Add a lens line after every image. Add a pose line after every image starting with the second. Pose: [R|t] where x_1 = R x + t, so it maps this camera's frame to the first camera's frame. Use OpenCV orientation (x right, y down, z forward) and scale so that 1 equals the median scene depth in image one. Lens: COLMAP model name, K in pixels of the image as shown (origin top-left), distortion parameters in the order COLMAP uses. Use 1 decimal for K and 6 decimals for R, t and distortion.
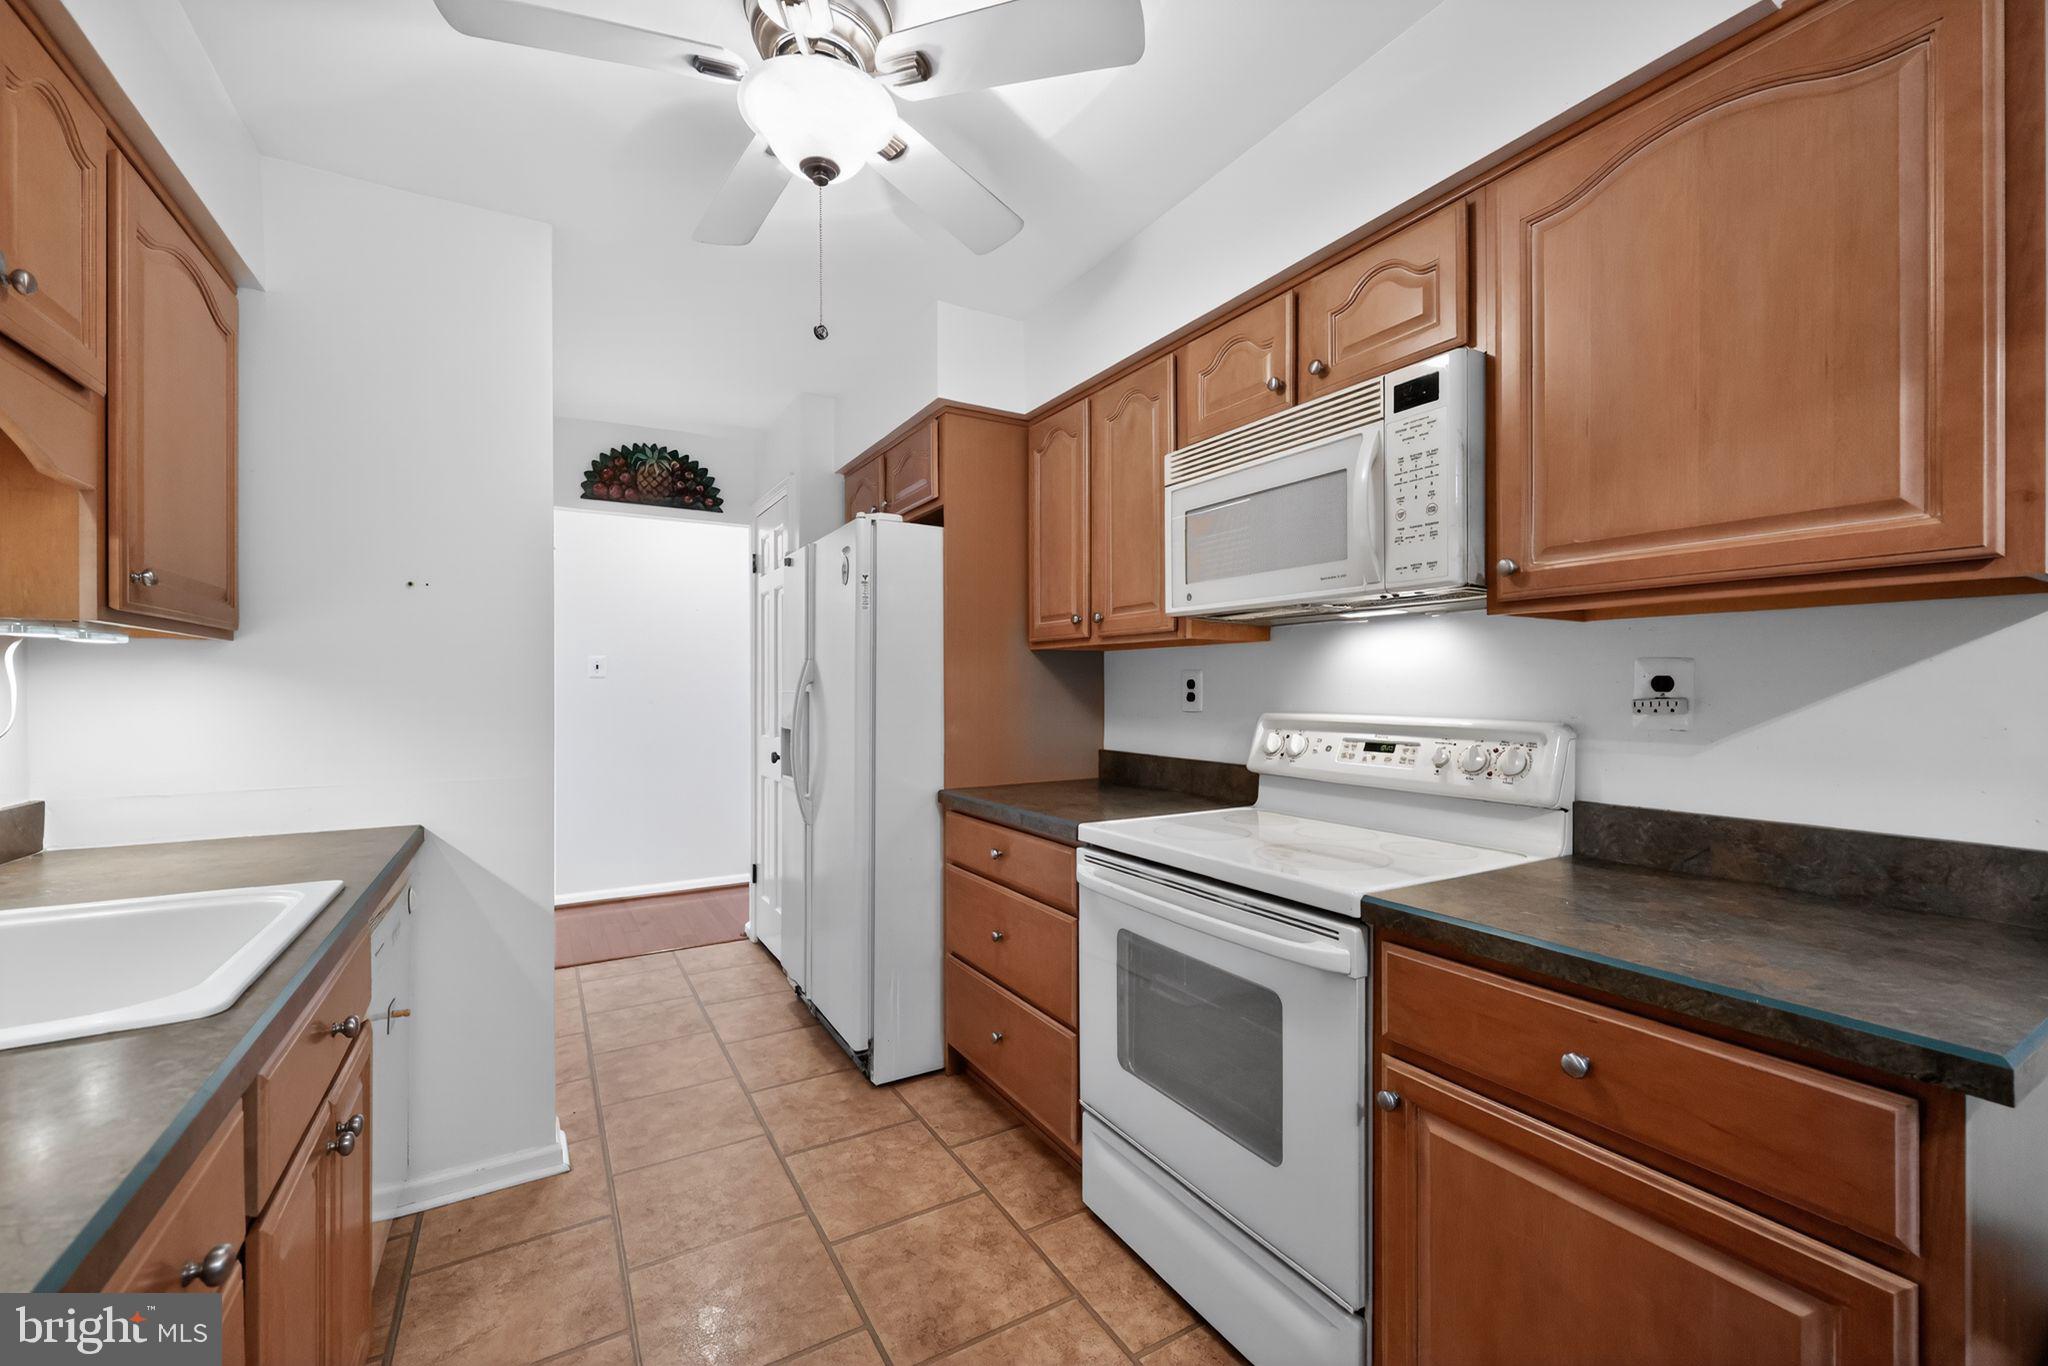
lens RADIAL K [[814.3, 0, 1004.0], [0, 814.3, 686.1], [0, 0, 1]] dist [-0.001934, -0.000246]
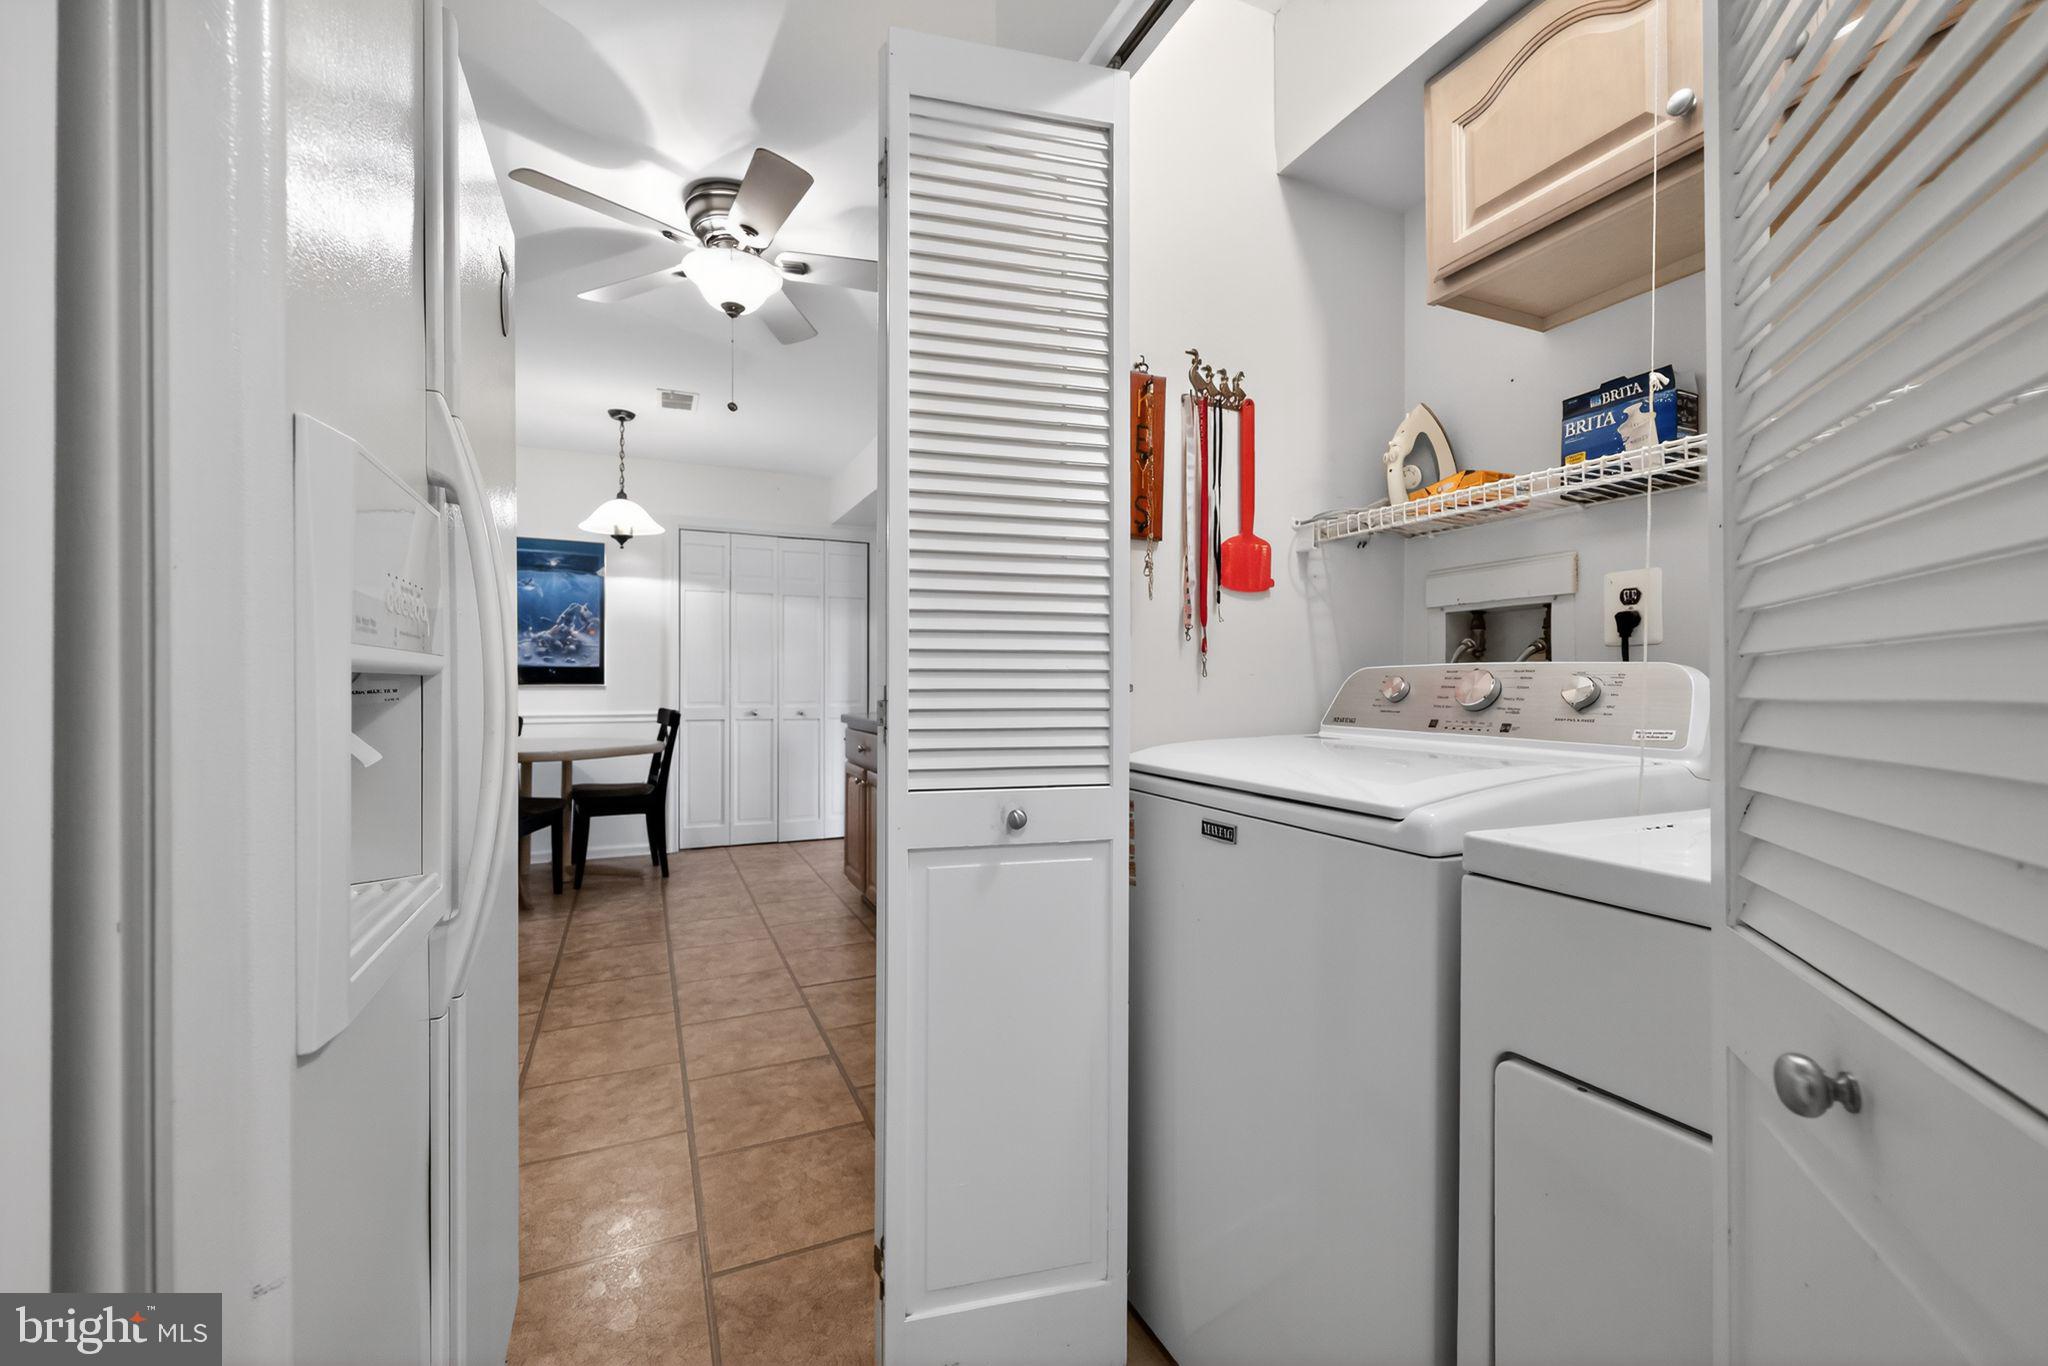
lens RADIAL K [[813.7, 0, 1017.2], [0, 813.7, 680.6], [0, 0, 1]] dist [-0.000749, -0.000077]
pose [[-0.996202, -0.001438, 0.087058, -0.719975], [-0.001668, 0.999995, -0.002569, 0.091182], [-0.087054, -0.002705, -0.996200, 1.977615]]
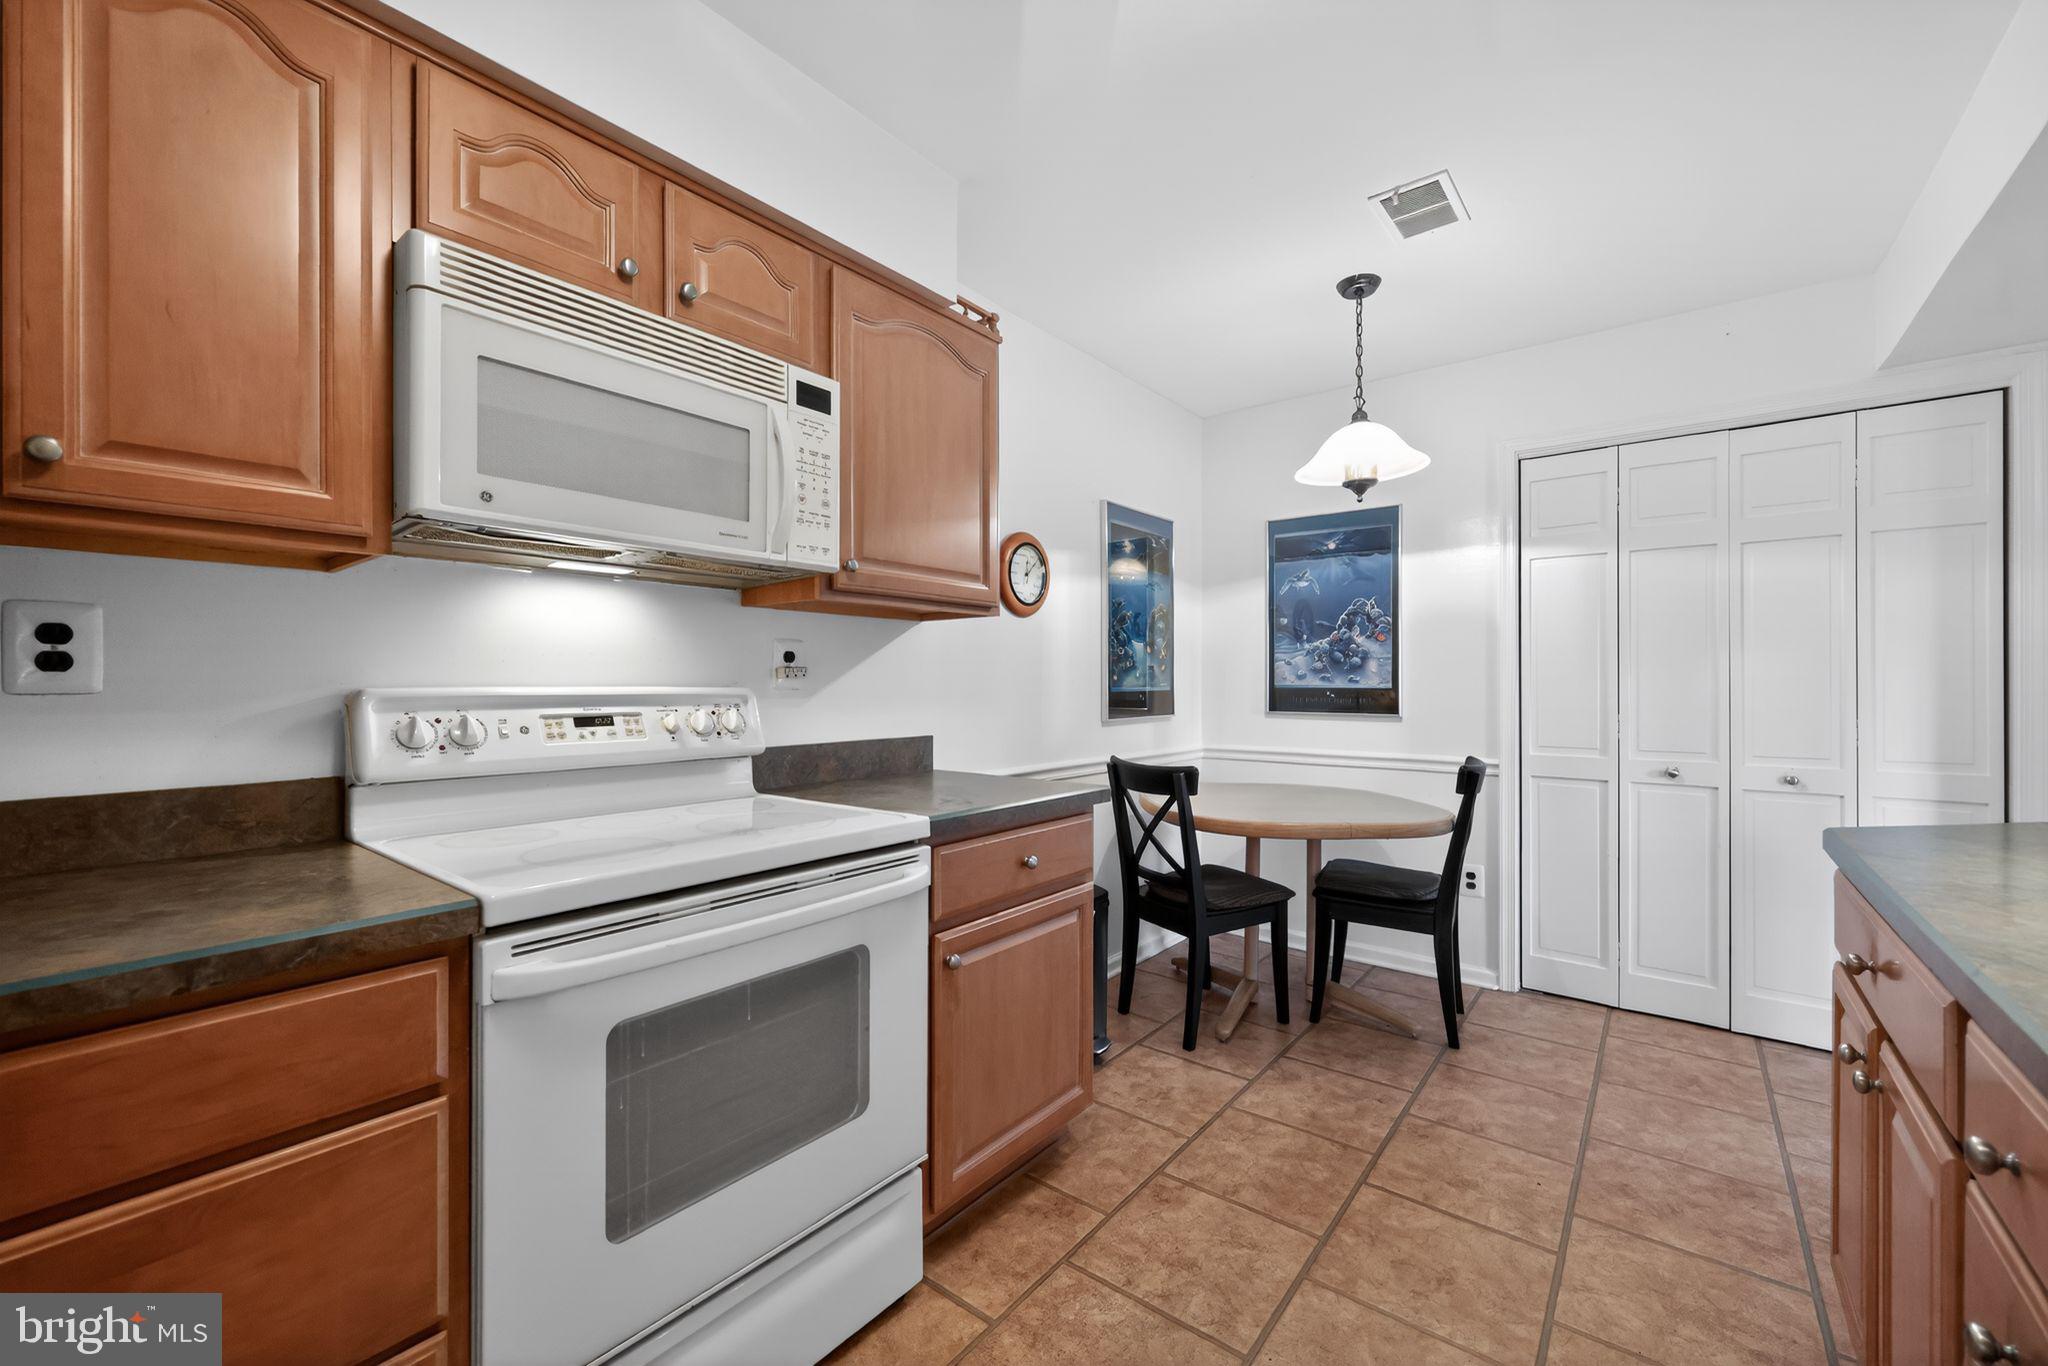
lens RADIAL K [[823.4, 0, 1015.2], [0, 823.4, 684.3], [0, 0, 1]] dist [-0.000514, 0.000071]
pose [[-0.365295, -0.000150, 0.930892, -0.532958], [-0.001154, 0.999999, -0.000292, 0.035022], [-0.930891, -0.001181, -0.365295, 0.905400]]
